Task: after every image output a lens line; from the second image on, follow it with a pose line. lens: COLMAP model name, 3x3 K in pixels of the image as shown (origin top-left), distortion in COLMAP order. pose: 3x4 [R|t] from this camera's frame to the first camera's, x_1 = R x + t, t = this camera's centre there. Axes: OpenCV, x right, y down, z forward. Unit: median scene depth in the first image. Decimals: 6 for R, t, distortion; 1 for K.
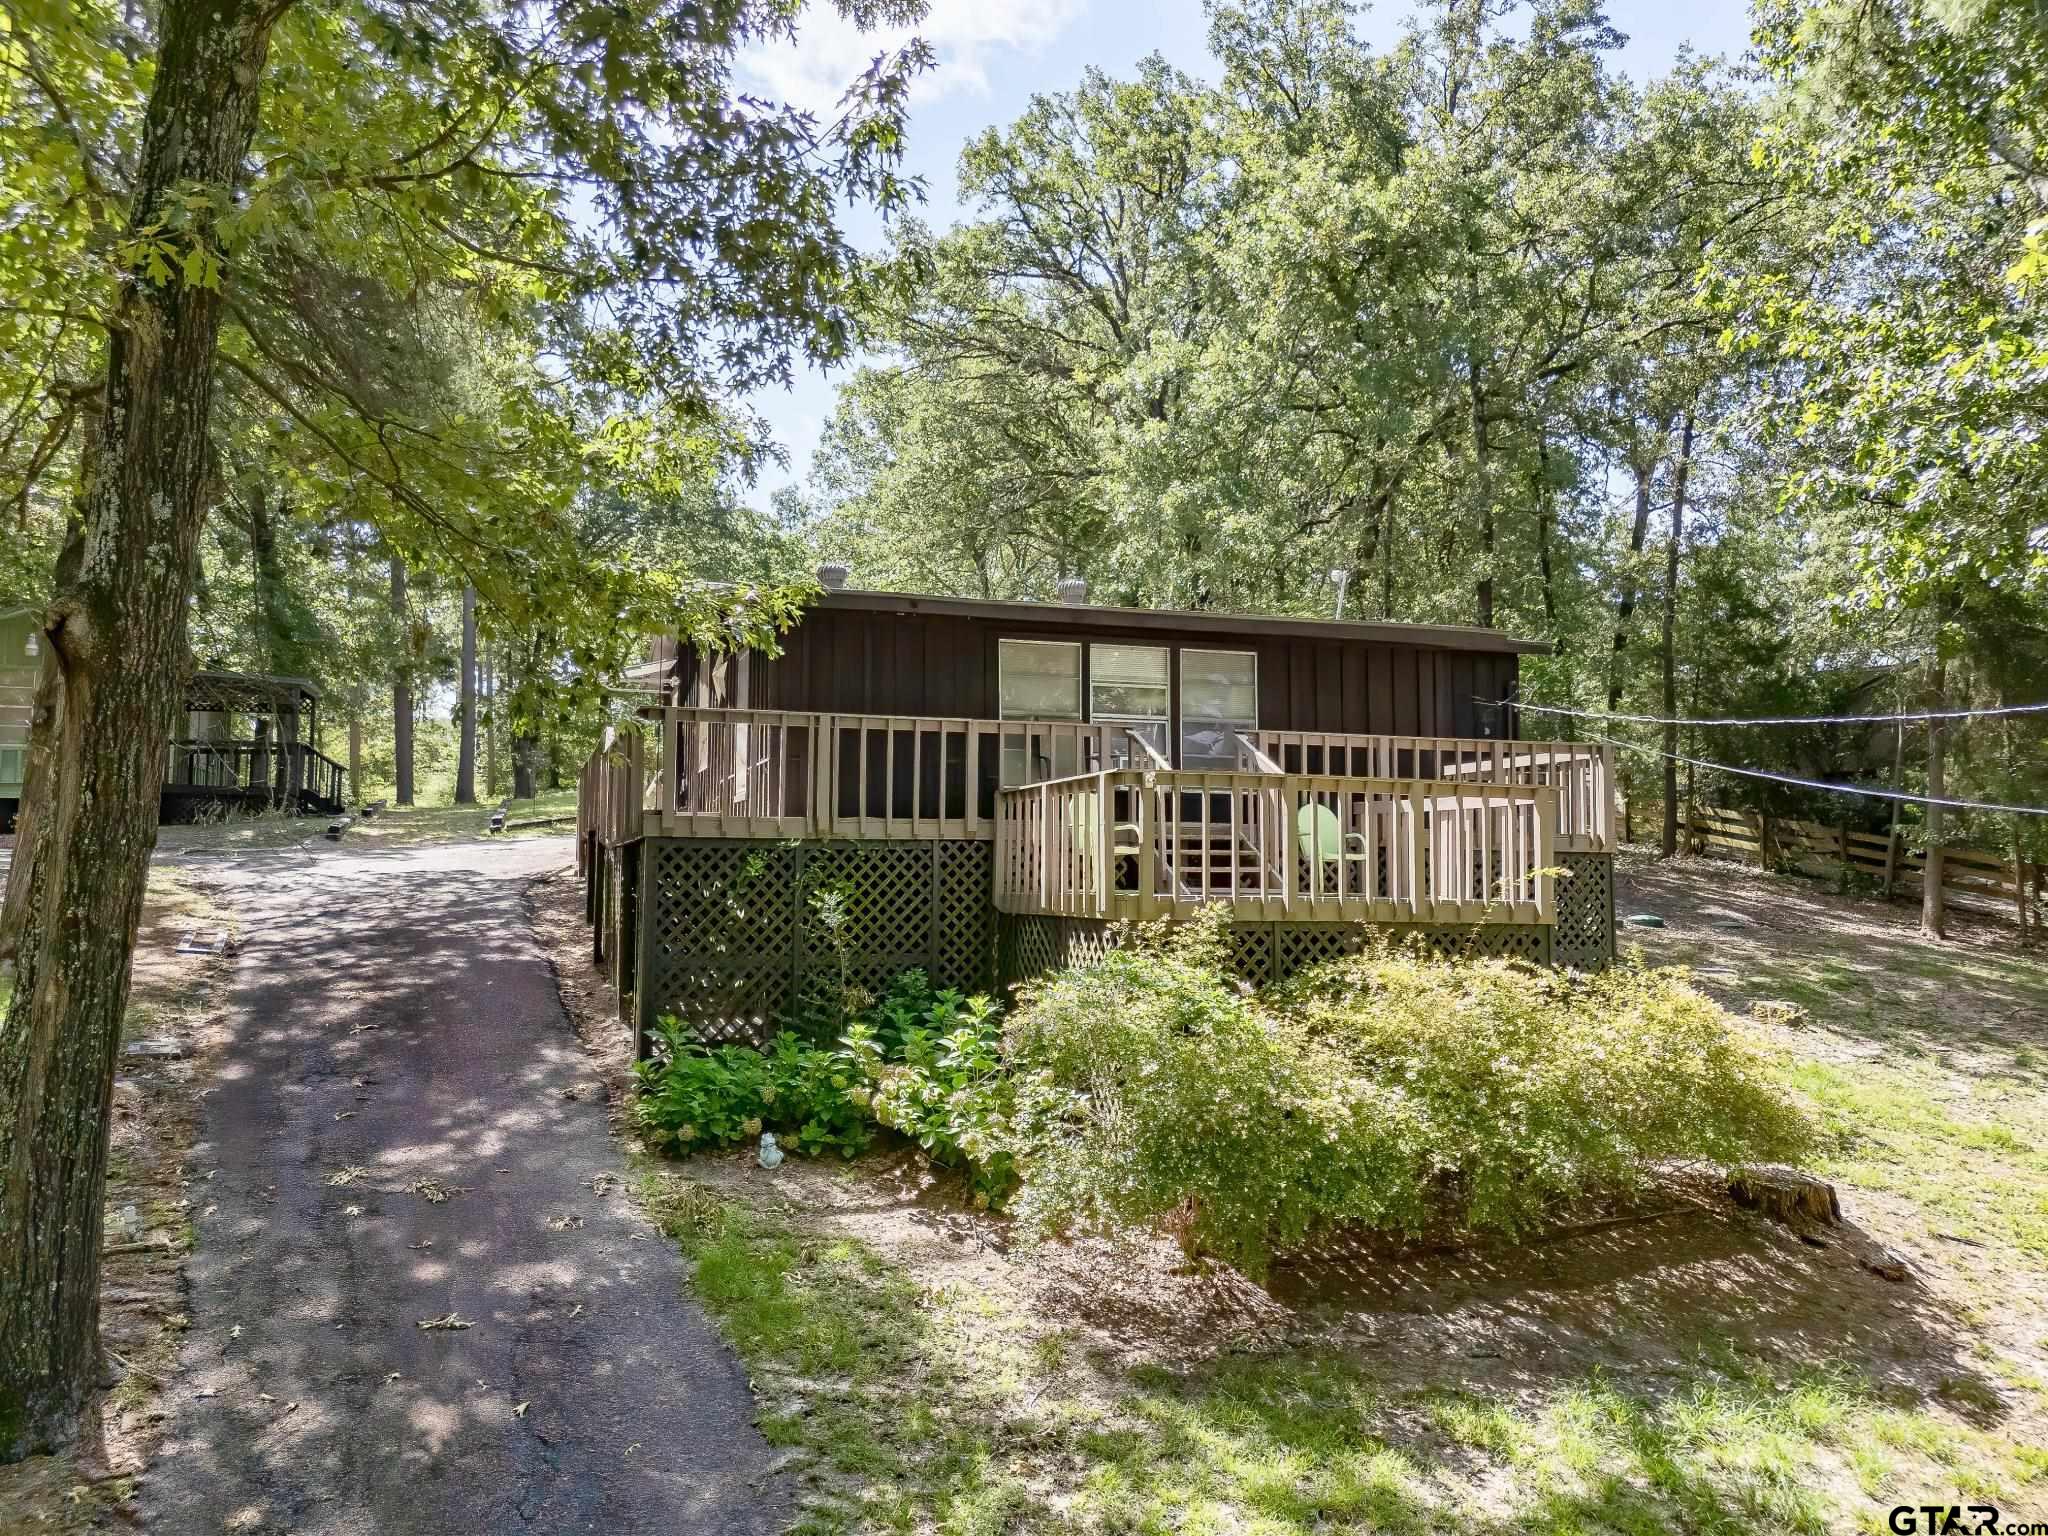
lens RADIAL K [[1390.8, 0, 1024.0], [0, 1390.8, 768.0], [0, 0, 1]] dist [0.033661, -0.001552]
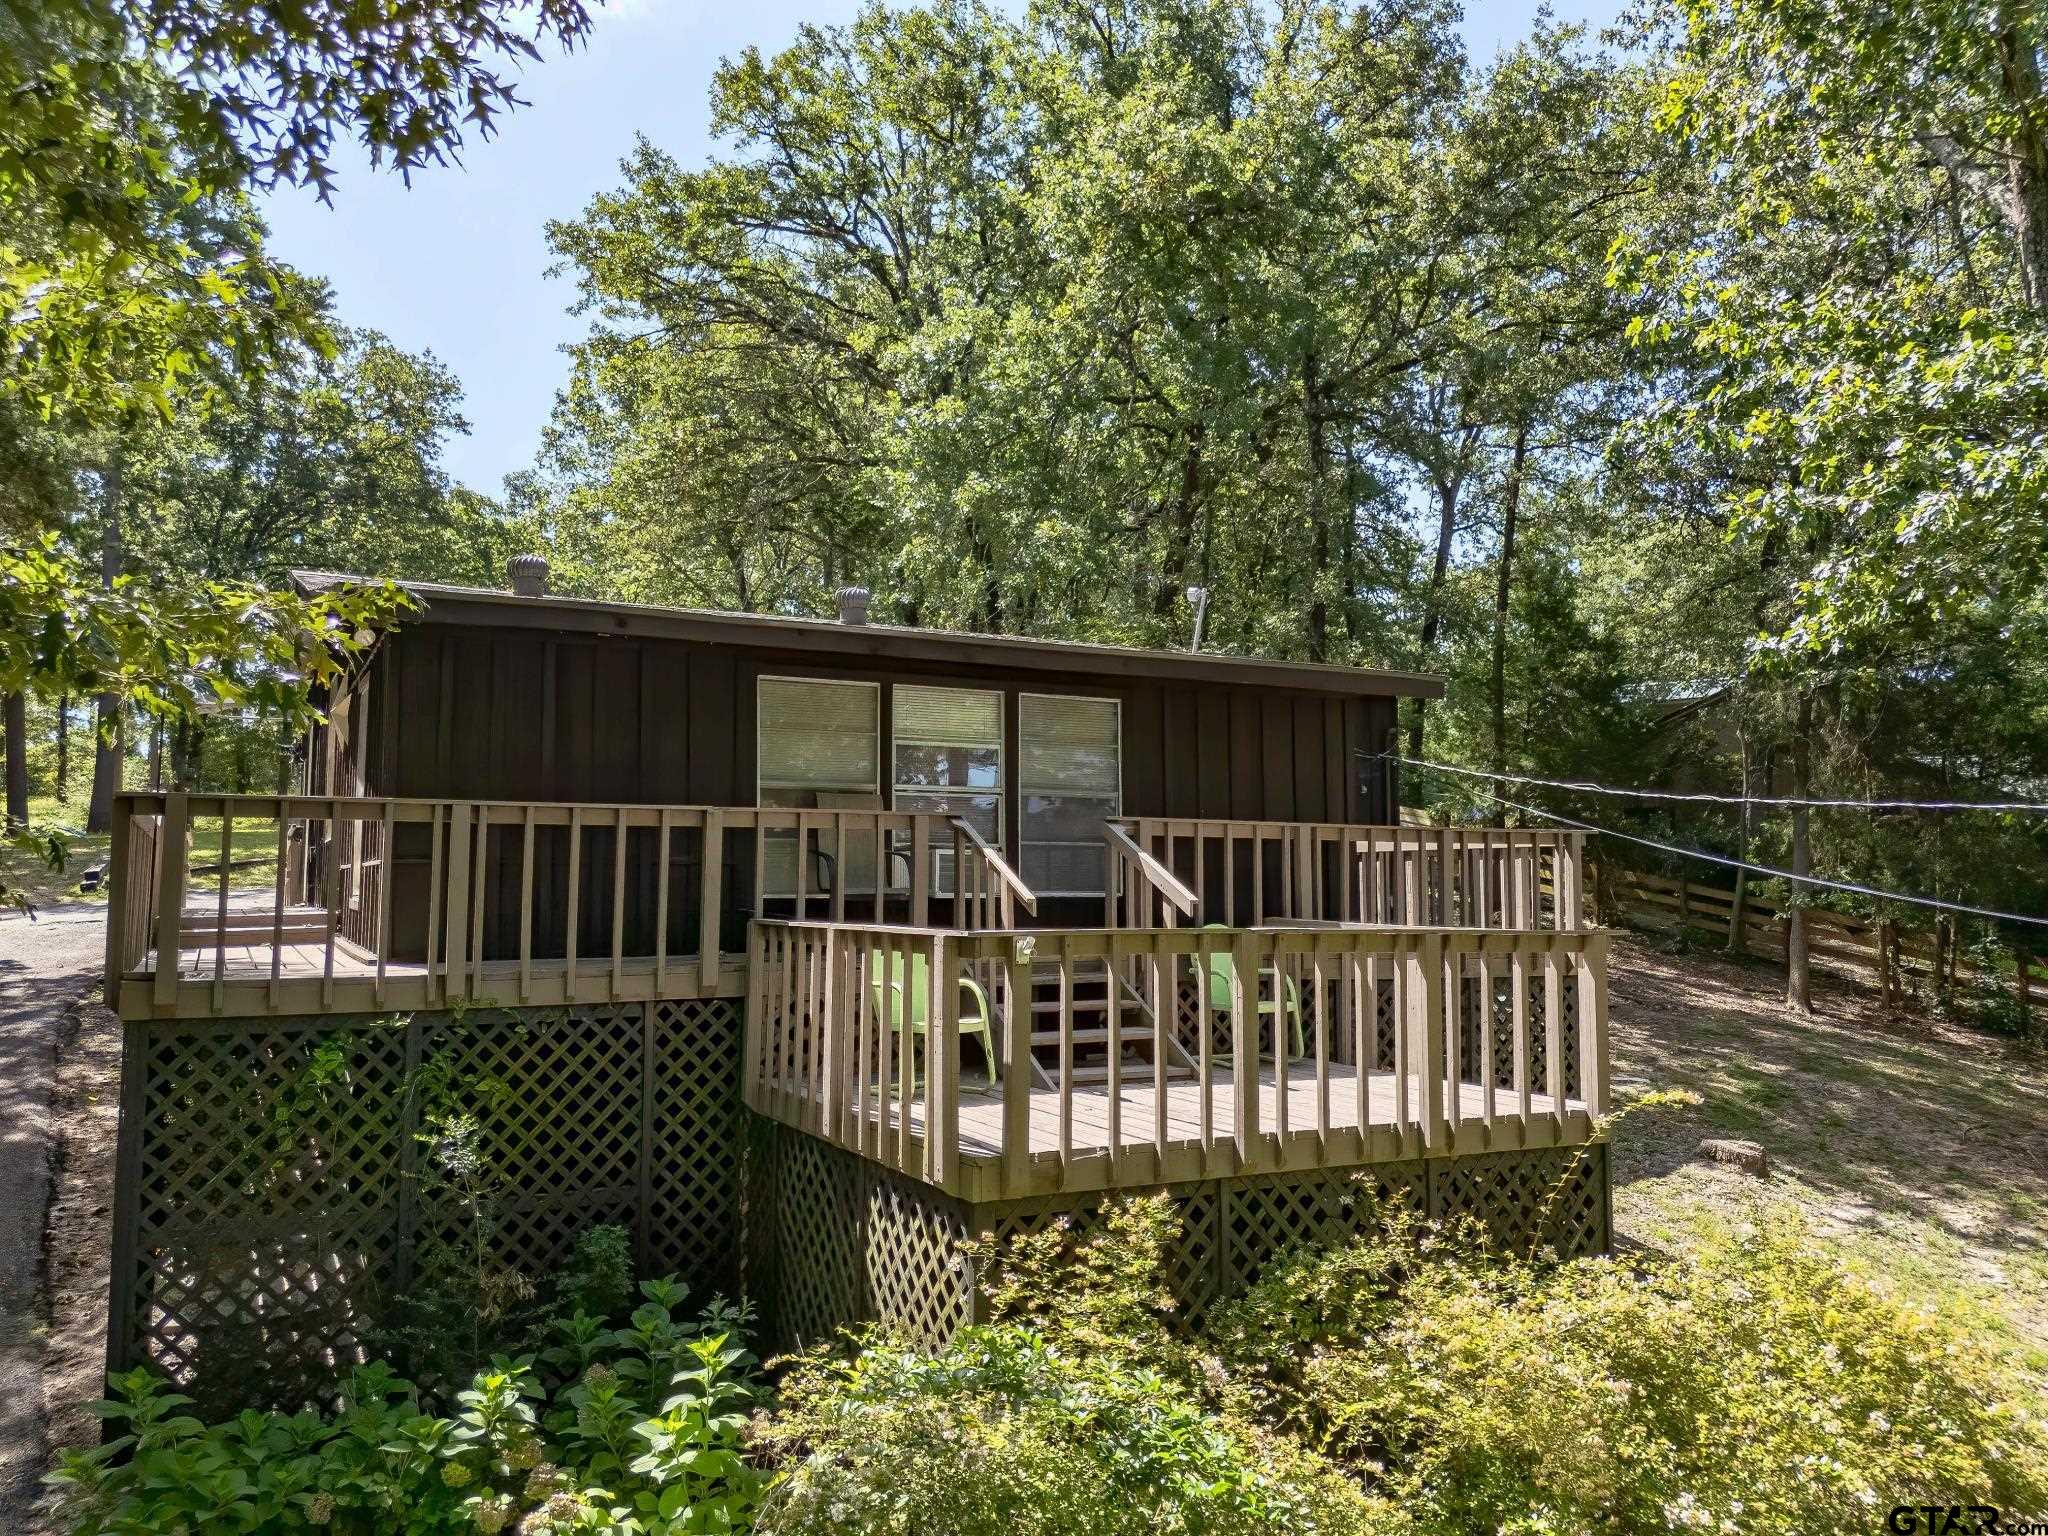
lens RADIAL K [[1390.8, 0, 1024.0], [0, 1390.8, 768.0], [0, 0, 1]] dist [0.033661, -0.001552]
pose [[0.985241, 0.008036, 0.170984, -0.003016], [-0.007526, 0.999965, -0.003629, -0.028936], [-0.171007, 0.002289, 0.985267, 0.193821]]
